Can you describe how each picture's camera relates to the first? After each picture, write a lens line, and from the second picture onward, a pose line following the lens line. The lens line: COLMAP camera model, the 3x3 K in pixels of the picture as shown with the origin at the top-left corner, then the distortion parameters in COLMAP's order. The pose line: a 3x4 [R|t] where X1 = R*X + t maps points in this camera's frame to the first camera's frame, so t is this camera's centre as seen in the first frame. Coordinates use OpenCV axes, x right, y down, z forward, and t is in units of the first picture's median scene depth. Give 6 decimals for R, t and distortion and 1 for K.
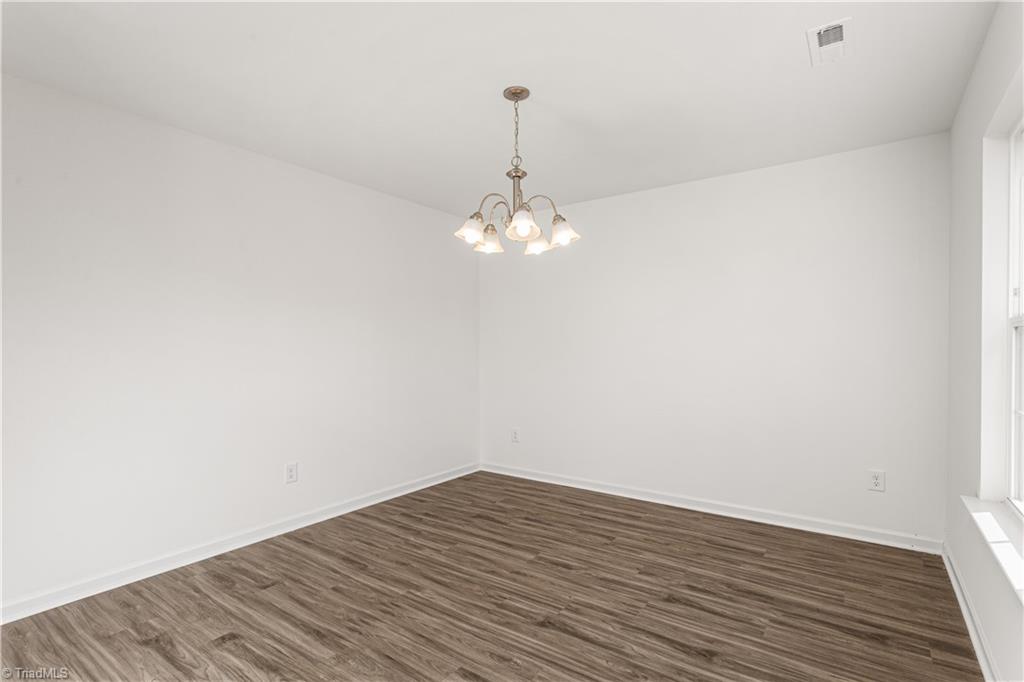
lens RADIAL K [[490.2, 0, 515.7], [0, 490.2, 355.8], [0, 0, 1]] dist [0.002091, -0.007346]
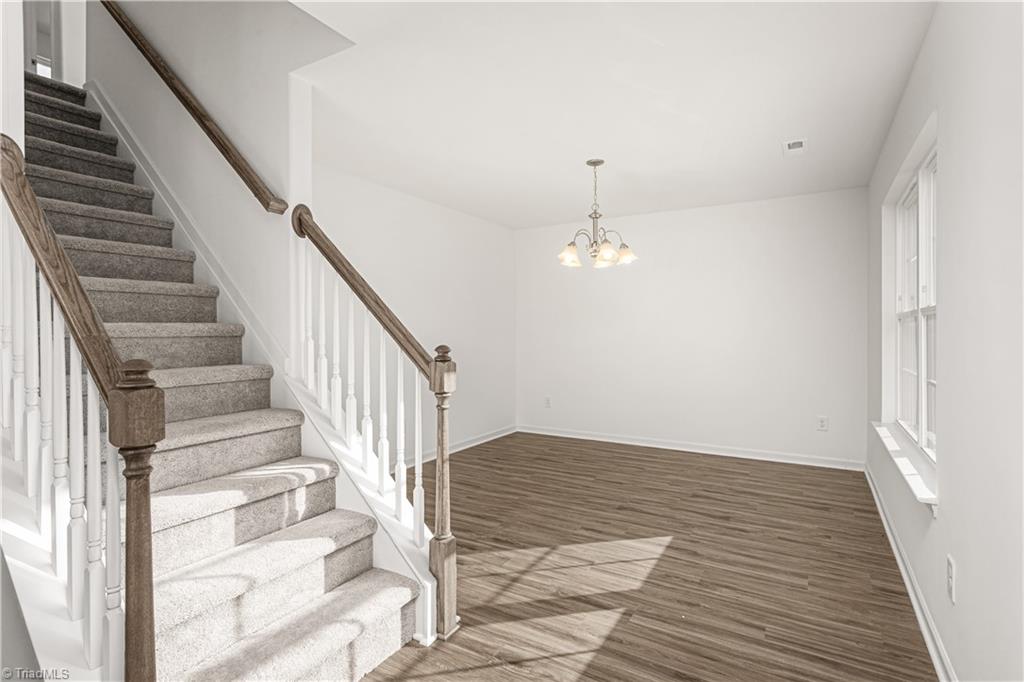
lens RADIAL K [[504.8, 0, 515.3], [0, 504.8, 335.3], [0, 0, 1]] dist [0.000399, -0.000163]
pose [[0.996336, 0.000313, 0.085526, -0.374158], [0.000346, 0.999970, -0.007687, 0.008349], [-0.085526, 0.007689, 0.996306, -0.519628]]
